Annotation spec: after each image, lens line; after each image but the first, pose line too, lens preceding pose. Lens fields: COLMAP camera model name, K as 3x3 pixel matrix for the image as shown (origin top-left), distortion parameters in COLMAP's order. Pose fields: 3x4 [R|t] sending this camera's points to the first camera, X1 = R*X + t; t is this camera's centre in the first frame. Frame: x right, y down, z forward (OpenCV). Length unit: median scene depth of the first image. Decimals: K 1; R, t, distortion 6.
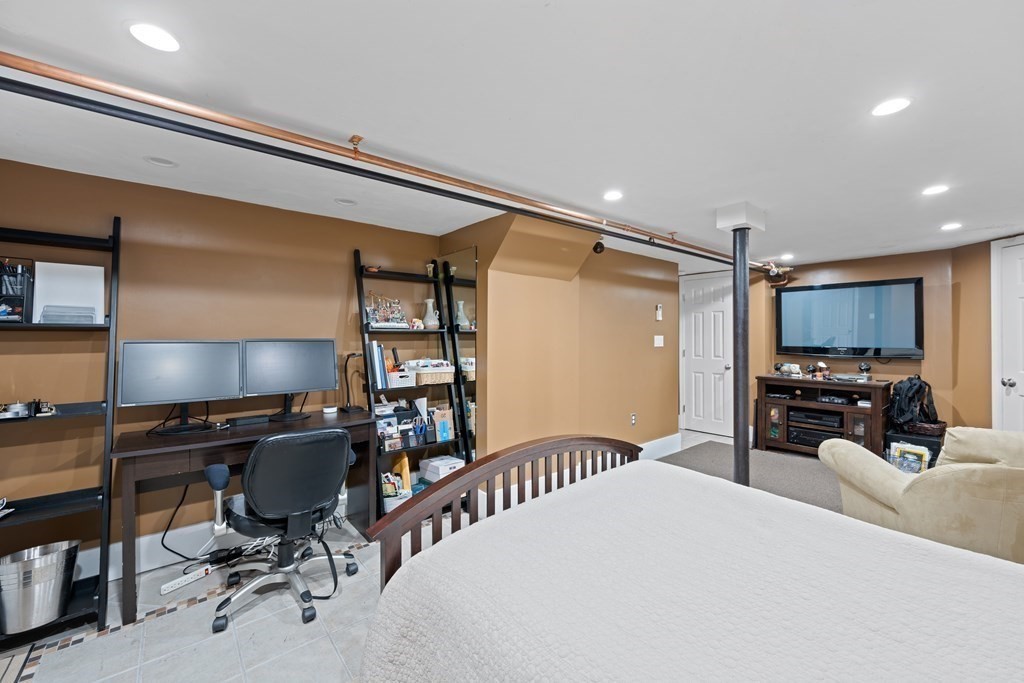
lens RADIAL K [[405.4, 0, 508.5], [0, 405.4, 335.1], [0, 0, 1]] dist [0.008345, -0.000152]
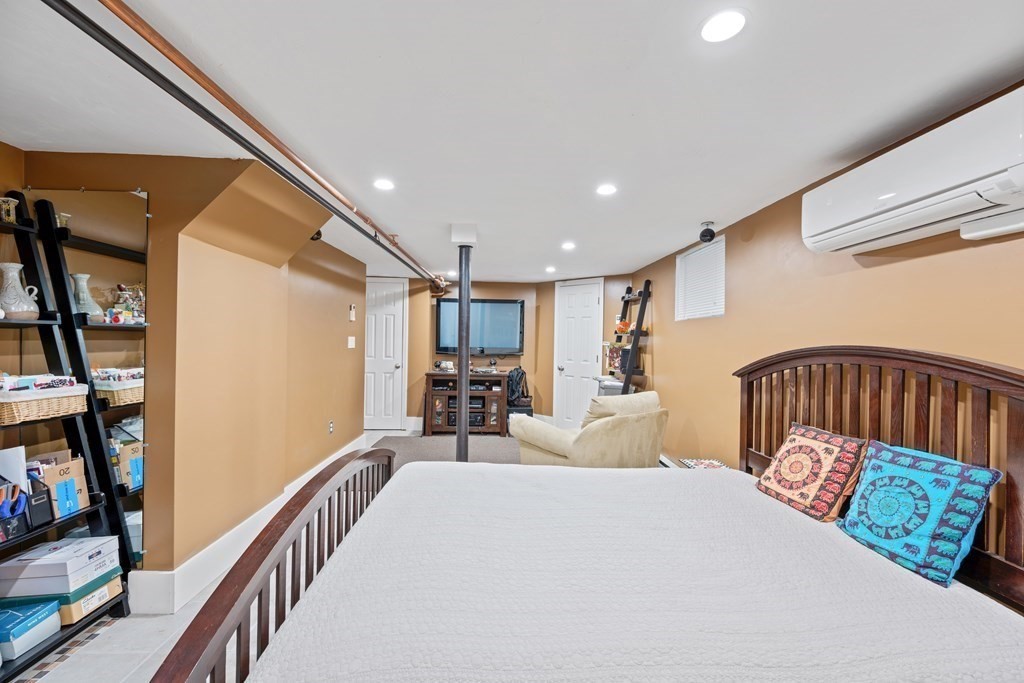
lens RADIAL K [[405.4, 0, 509.9], [0, 405.4, 344.3], [0, 0, 1]] dist [0.008345, -0.000152]
pose [[0.628236, 0.000479, 0.778023, -0.192017], [-0.017711, 0.999749, 0.013686, -0.000588], [-0.777821, -0.022377, 0.628087, 0.133430]]
